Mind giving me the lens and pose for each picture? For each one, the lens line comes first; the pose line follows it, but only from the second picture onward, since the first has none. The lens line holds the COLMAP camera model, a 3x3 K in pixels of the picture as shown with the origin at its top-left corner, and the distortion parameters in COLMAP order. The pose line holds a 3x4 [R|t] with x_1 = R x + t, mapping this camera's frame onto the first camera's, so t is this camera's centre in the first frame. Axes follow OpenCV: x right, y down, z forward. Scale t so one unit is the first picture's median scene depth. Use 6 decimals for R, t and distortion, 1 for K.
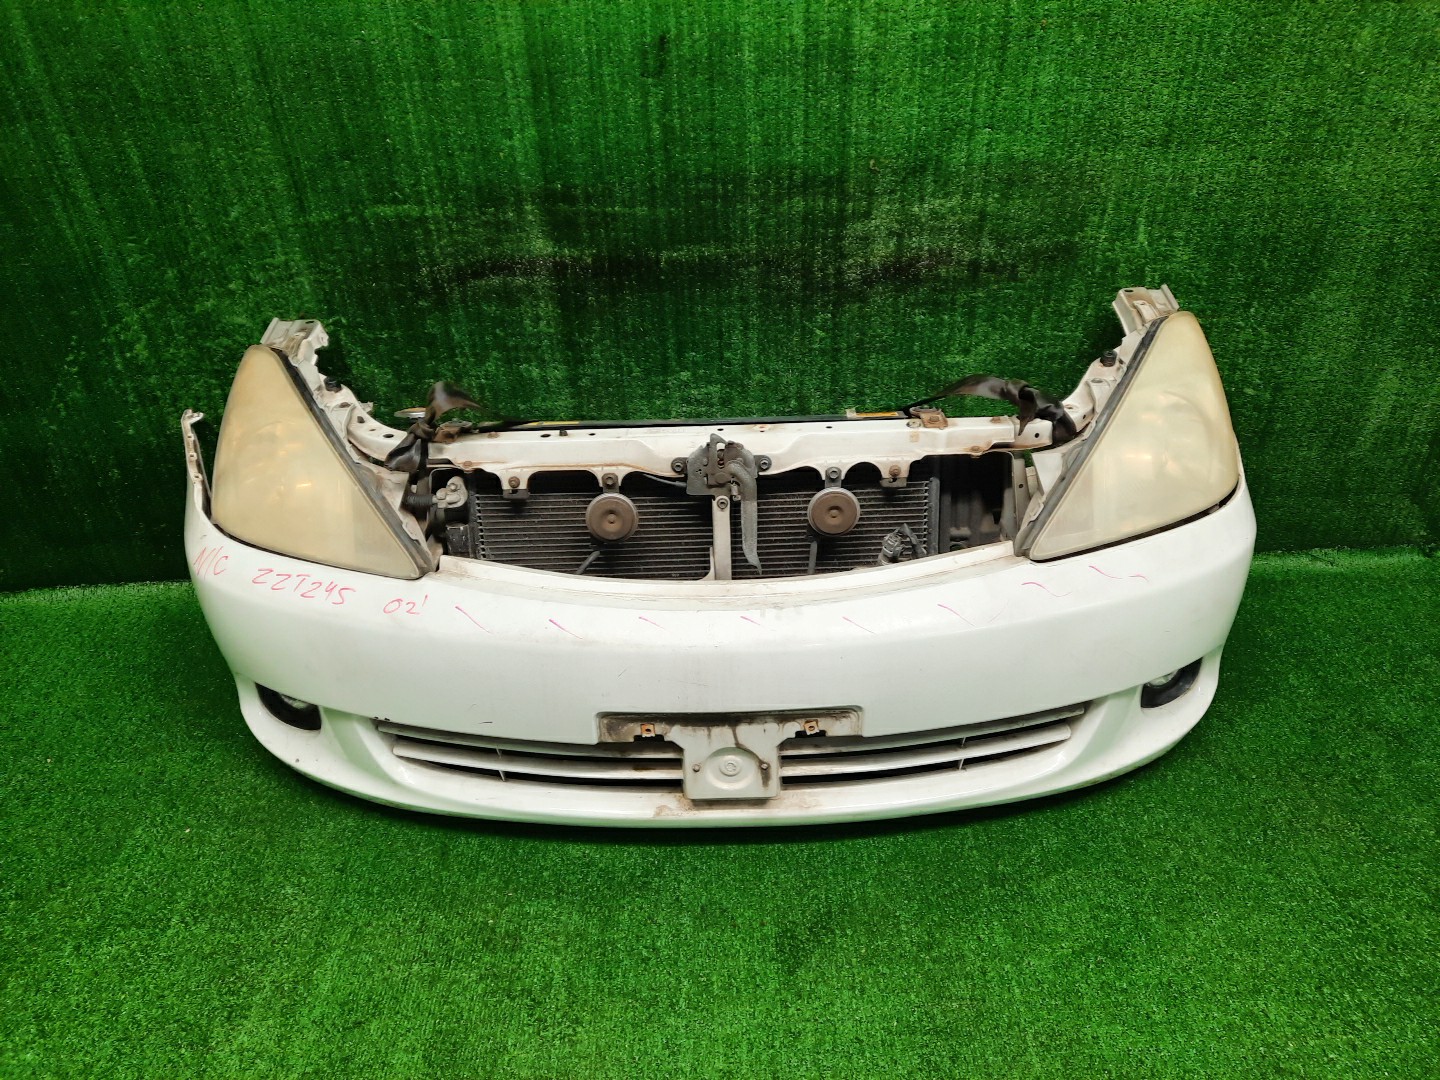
lens RADIAL K [[1035.3, 0, 720.0], [0, 1035.3, 540.0], [0, 0, 1]] dist [0.073789, -0.080762]
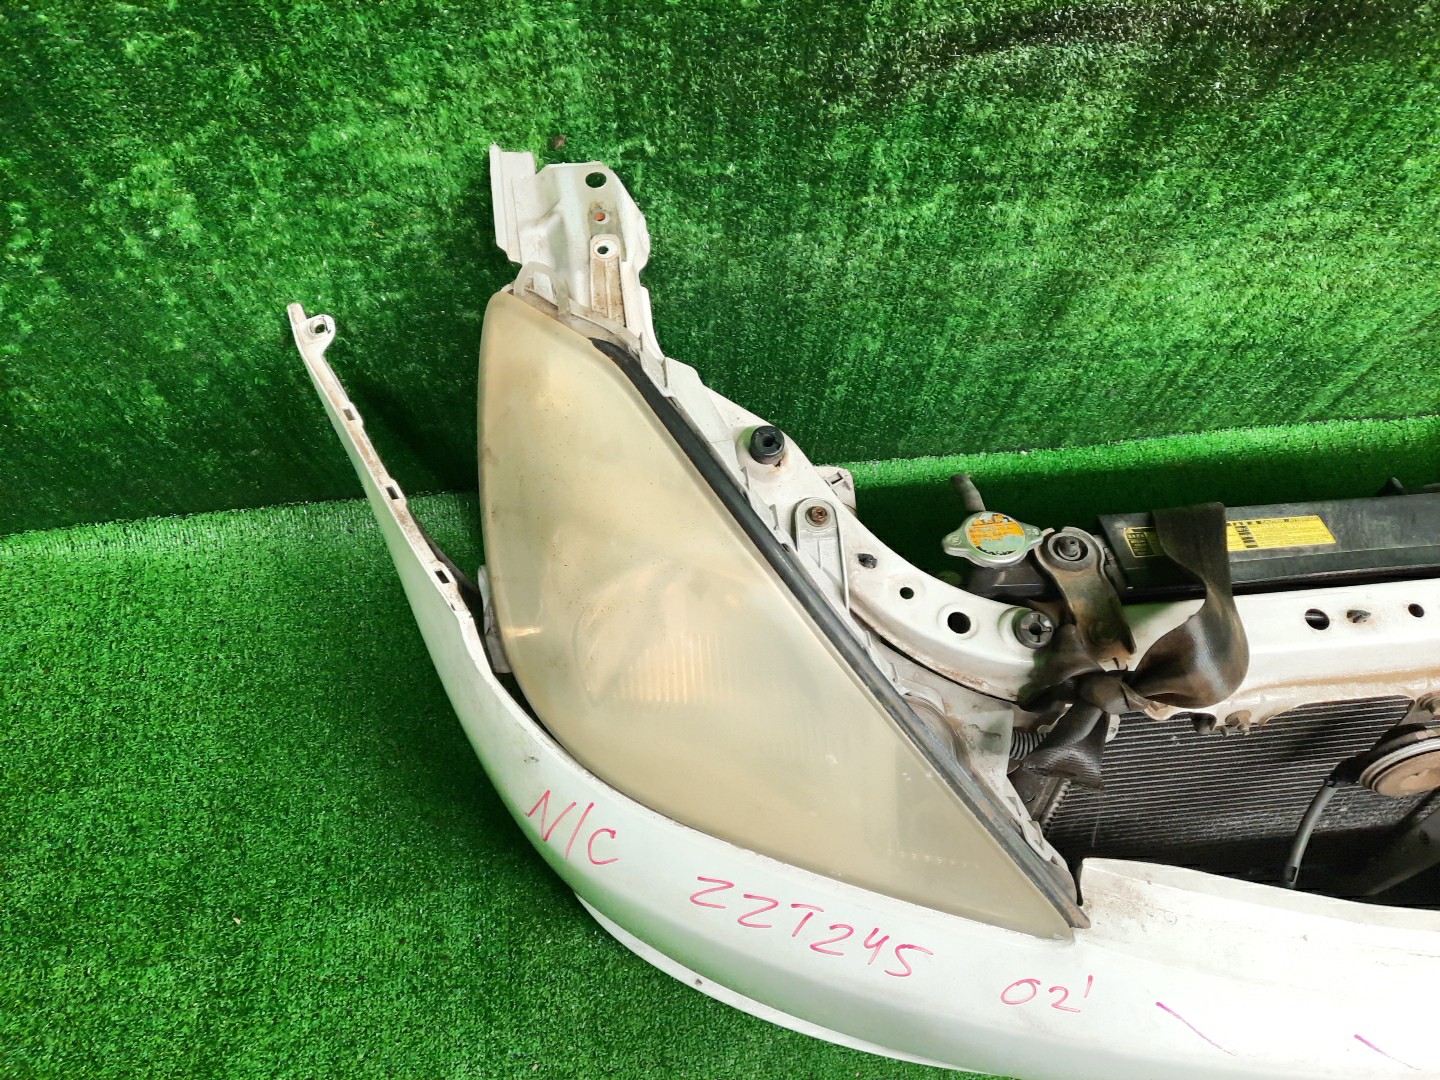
lens RADIAL K [[1035.3, 0, 720.0], [0, 1035.3, 540.0], [0, 0, 1]] dist [0.073789, -0.080762]
pose [[0.994264, -0.060071, 0.088489, -0.387089], [0.002770, 0.841549, 0.540174, -0.314289], [-0.106916, -0.536830, 0.836888, 0.555815]]
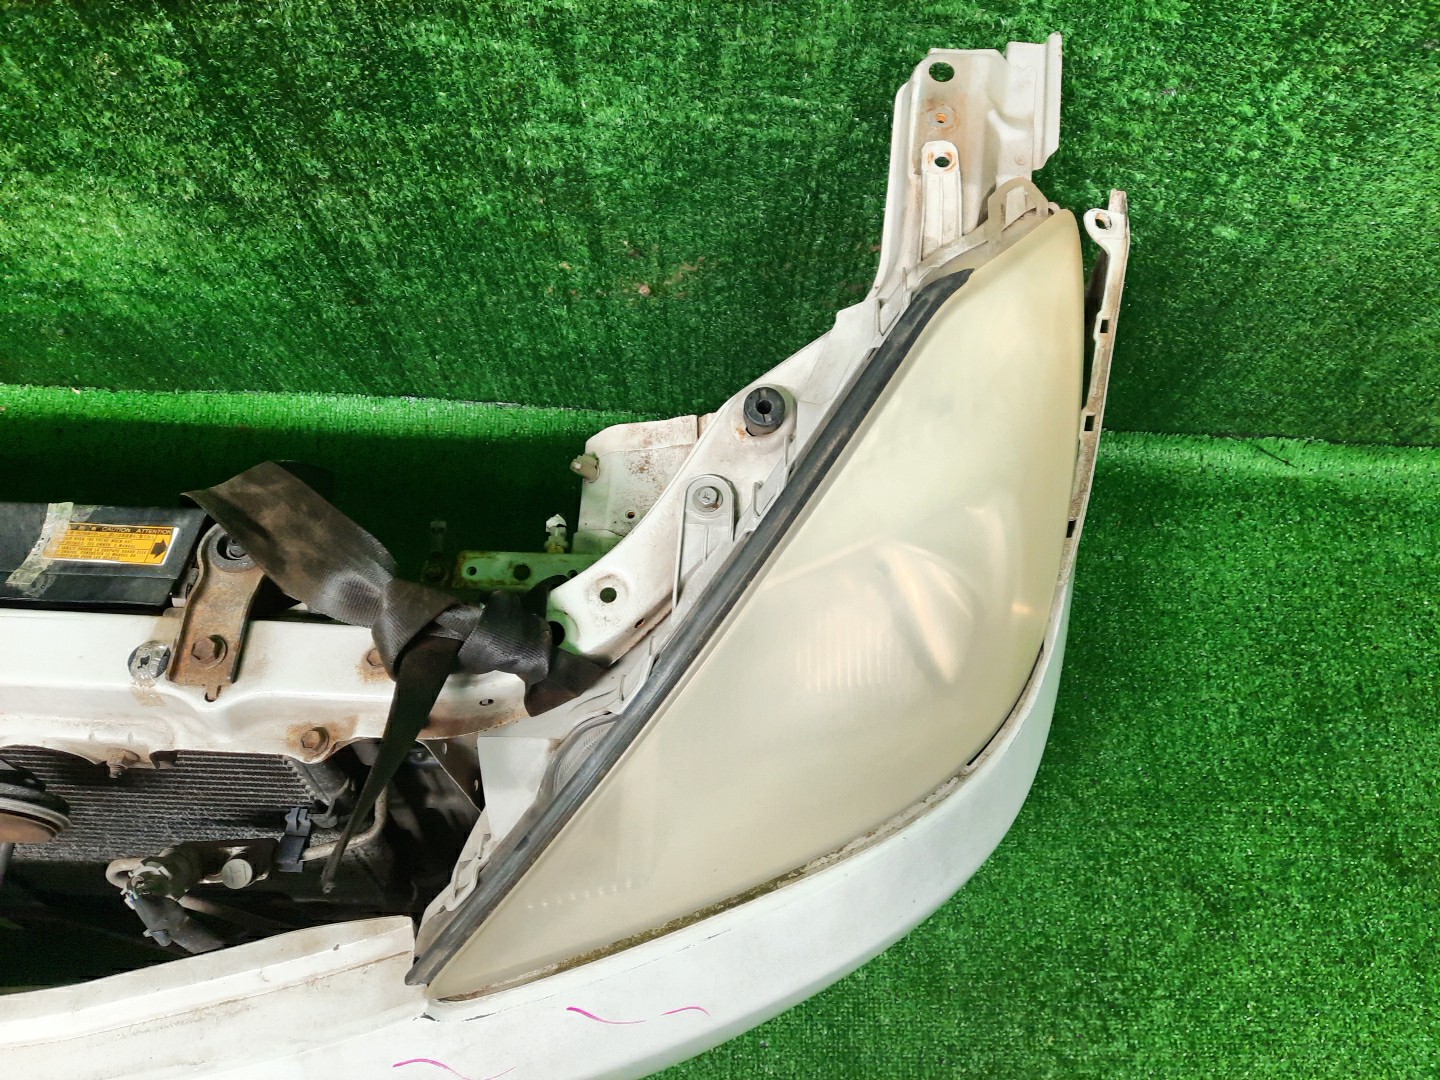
lens RADIAL K [[1035.3, 0, 720.0], [0, 1035.3, 540.0], [0, 0, 1]] dist [0.073789, -0.080762]
pose [[0.997683, 0.063349, 0.024802, 0.311986], [-0.065505, 0.796101, 0.601609, -0.317511], [0.018366, -0.601840, 0.798406, 0.608258]]
